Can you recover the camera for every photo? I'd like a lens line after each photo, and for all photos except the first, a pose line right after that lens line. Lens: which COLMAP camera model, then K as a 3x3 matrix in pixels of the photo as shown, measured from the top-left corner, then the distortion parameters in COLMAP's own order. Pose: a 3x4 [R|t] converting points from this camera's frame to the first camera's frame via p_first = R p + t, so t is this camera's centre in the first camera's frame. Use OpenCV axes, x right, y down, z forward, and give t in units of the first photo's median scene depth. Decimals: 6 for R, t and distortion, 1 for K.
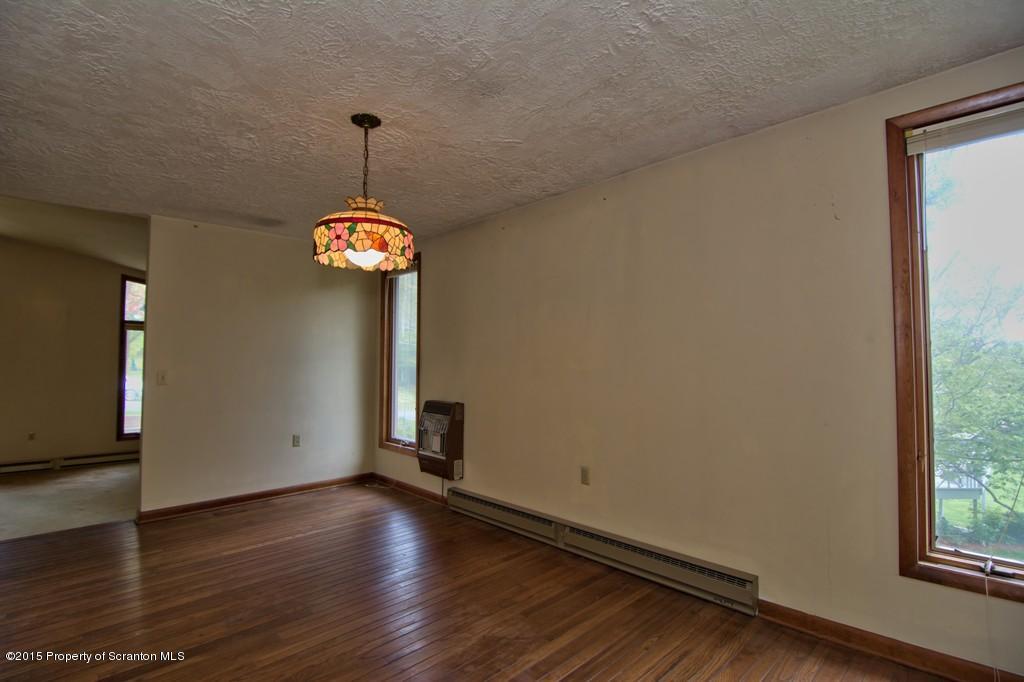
lens RADIAL K [[490.4, 0, 508.6], [0, 490.4, 343.7], [0, 0, 1]] dist [-0.007512, -0.008400]
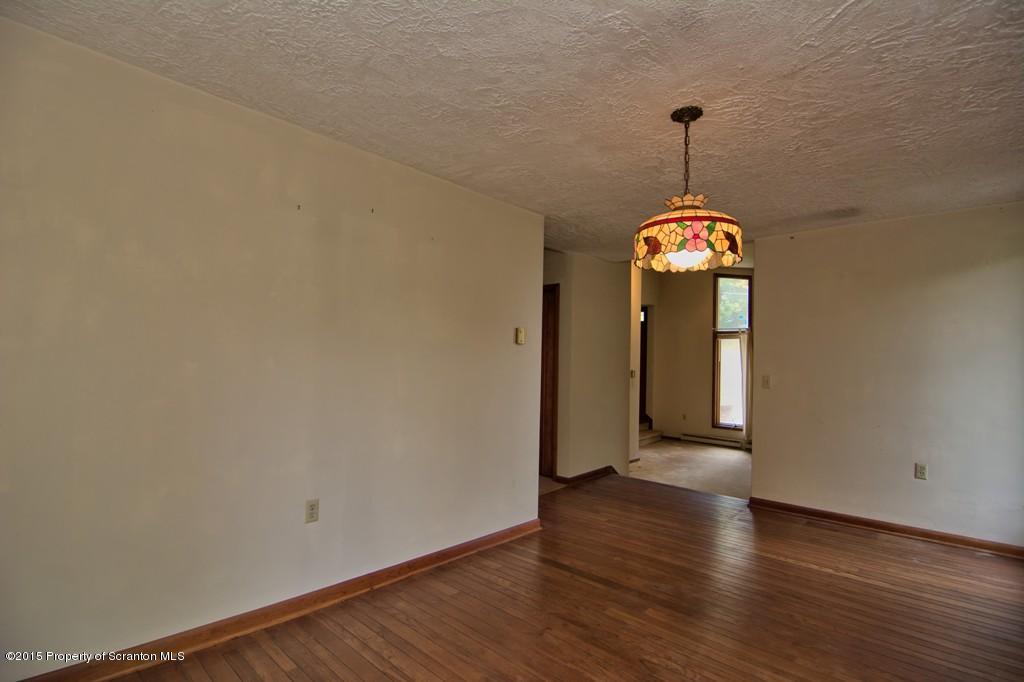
lens RADIAL K [[490.4, 0, 513.0], [0, 490.4, 342.6], [0, 0, 1]] dist [-0.007512, -0.008400]
pose [[0.047380, -0.032877, -0.998336, 0.371950], [0.014634, 0.999374, -0.032217, 0.007876], [0.998770, -0.013083, 0.047831, 0.361840]]
